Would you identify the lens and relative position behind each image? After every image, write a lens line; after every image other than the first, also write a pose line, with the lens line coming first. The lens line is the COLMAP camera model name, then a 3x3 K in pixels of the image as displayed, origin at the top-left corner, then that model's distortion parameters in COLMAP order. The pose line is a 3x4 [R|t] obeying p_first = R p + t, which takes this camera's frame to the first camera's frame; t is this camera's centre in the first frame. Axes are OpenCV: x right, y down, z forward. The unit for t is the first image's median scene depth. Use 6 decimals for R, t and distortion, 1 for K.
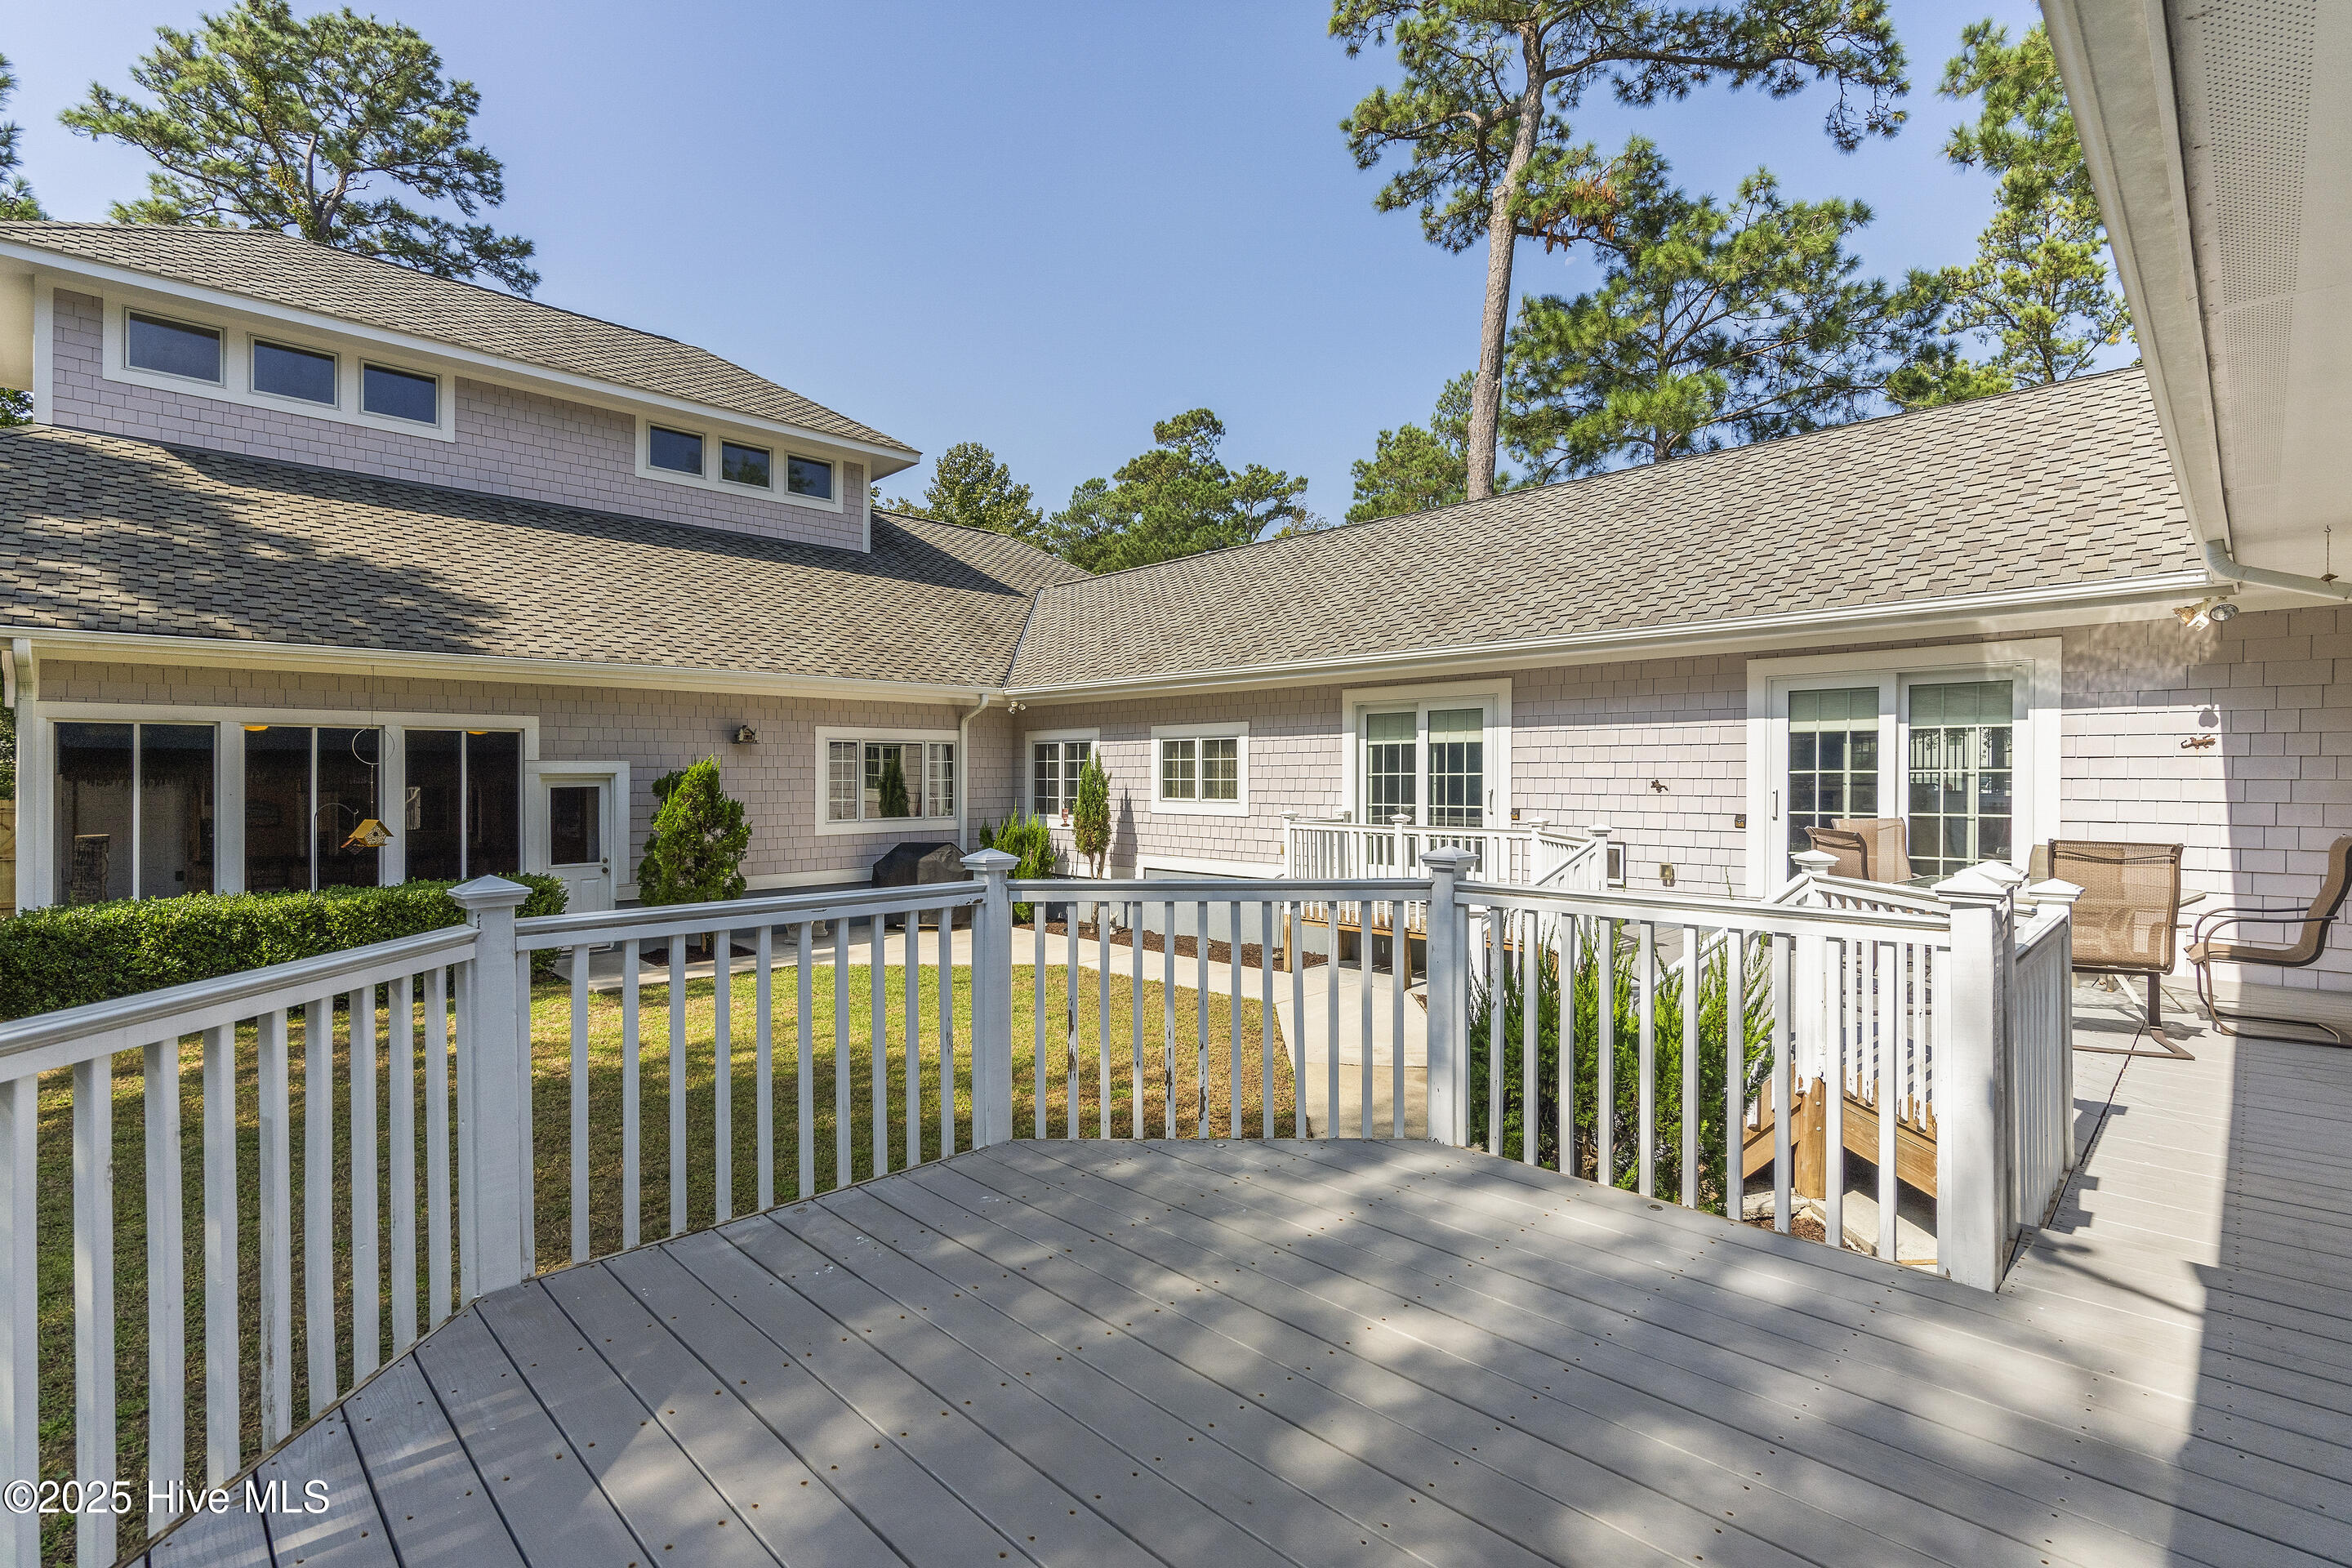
lens RADIAL K [[1088.0, 0, 1180.6], [0, 1088.0, 784.3], [0, 0, 1]] dist [0.001701, 0.000425]
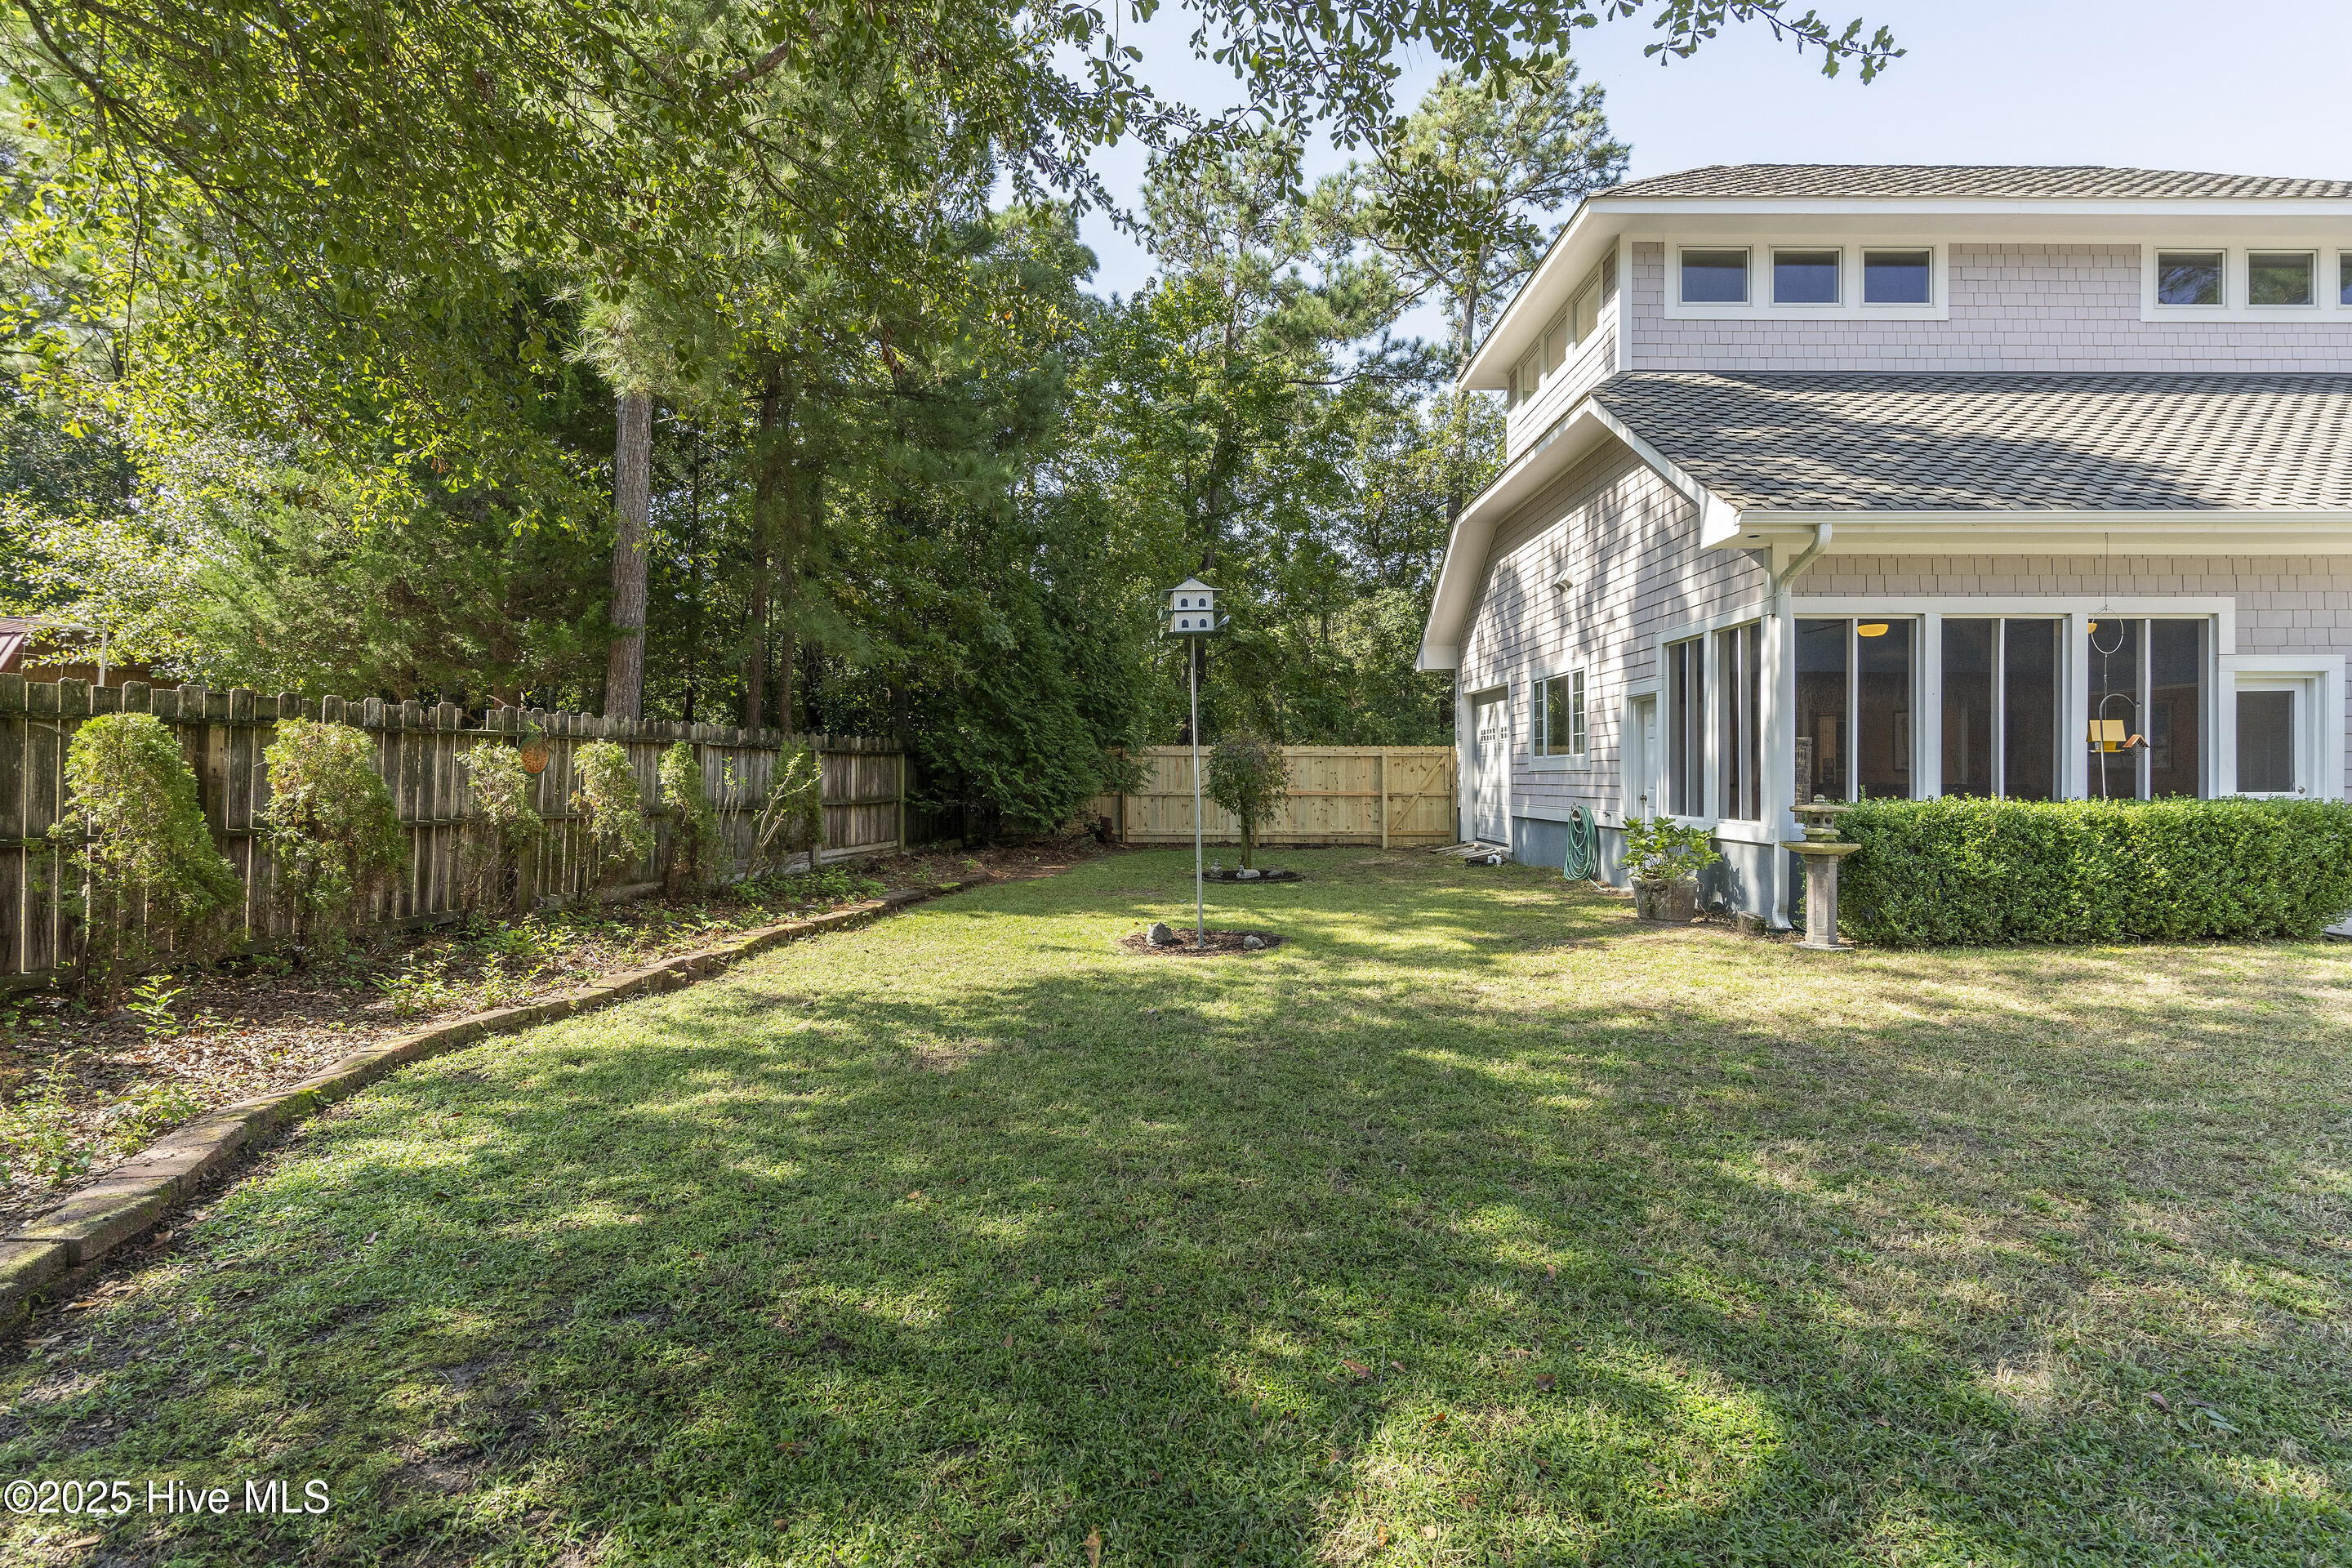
lens RADIAL K [[1088.0, 0, 1176.4], [0, 1088.0, 776.2], [0, 0, 1]] dist [0.001701, 0.000425]
pose [[0.706257, 0.007611, -0.707915, -0.569690], [-0.011440, 0.999934, -0.000662, 0.072888], [0.707863, 0.008566, 0.706298, -0.067387]]
